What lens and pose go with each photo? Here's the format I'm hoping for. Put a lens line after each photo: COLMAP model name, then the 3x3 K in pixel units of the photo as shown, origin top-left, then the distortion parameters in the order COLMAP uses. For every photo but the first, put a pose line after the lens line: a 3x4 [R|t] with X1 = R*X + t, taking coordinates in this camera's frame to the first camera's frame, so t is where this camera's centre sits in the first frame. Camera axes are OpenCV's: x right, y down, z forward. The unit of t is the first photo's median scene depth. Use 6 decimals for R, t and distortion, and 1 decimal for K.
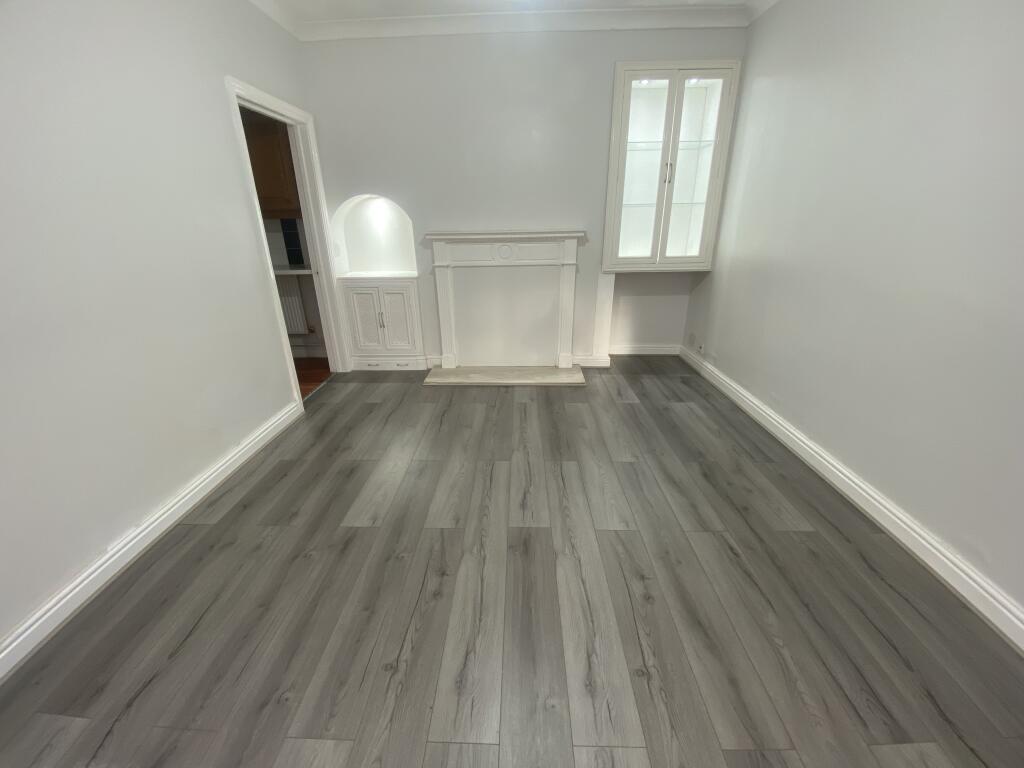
lens RADIAL K [[417.1, 0, 512.0], [0, 417.1, 384.0], [0, 0, 1]] dist [0.020202, -0.000293]
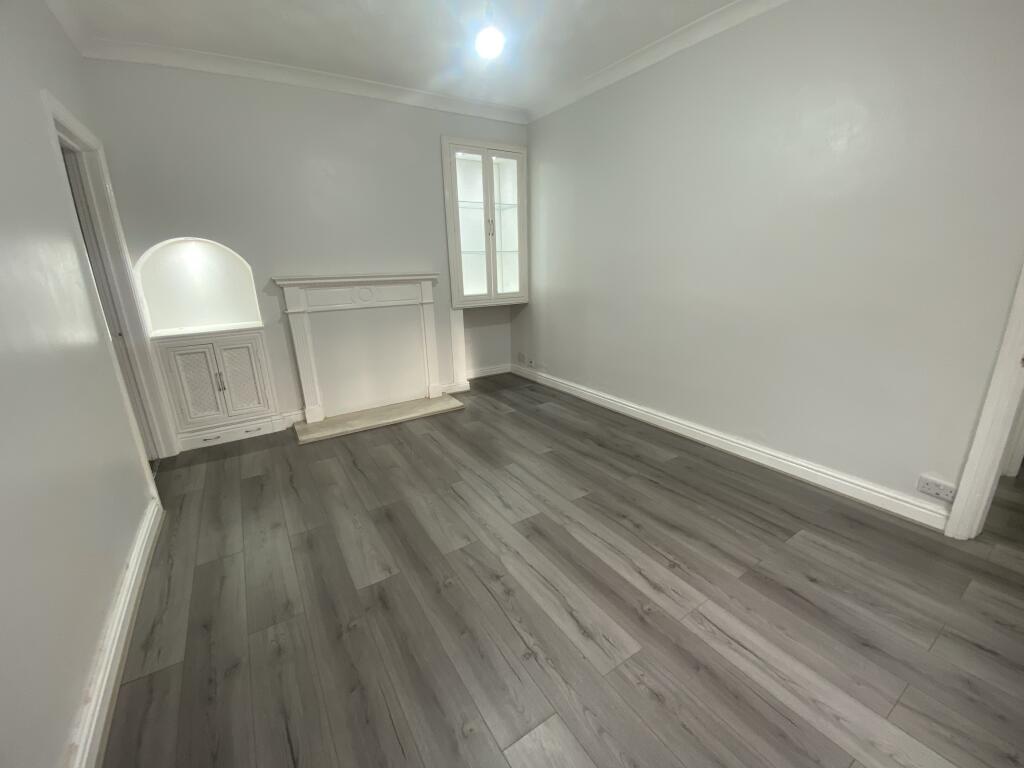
lens RADIAL K [[407.2, 0, 508.5], [0, 407.2, 390.6], [0, 0, 1]] dist [0.027884, -0.000087]
pose [[0.825218, -0.174587, 0.537155, -0.307889], [0.216732, 0.976105, -0.015704, 0.001201], [-0.521578, 0.129378, 0.843338, 0.012080]]
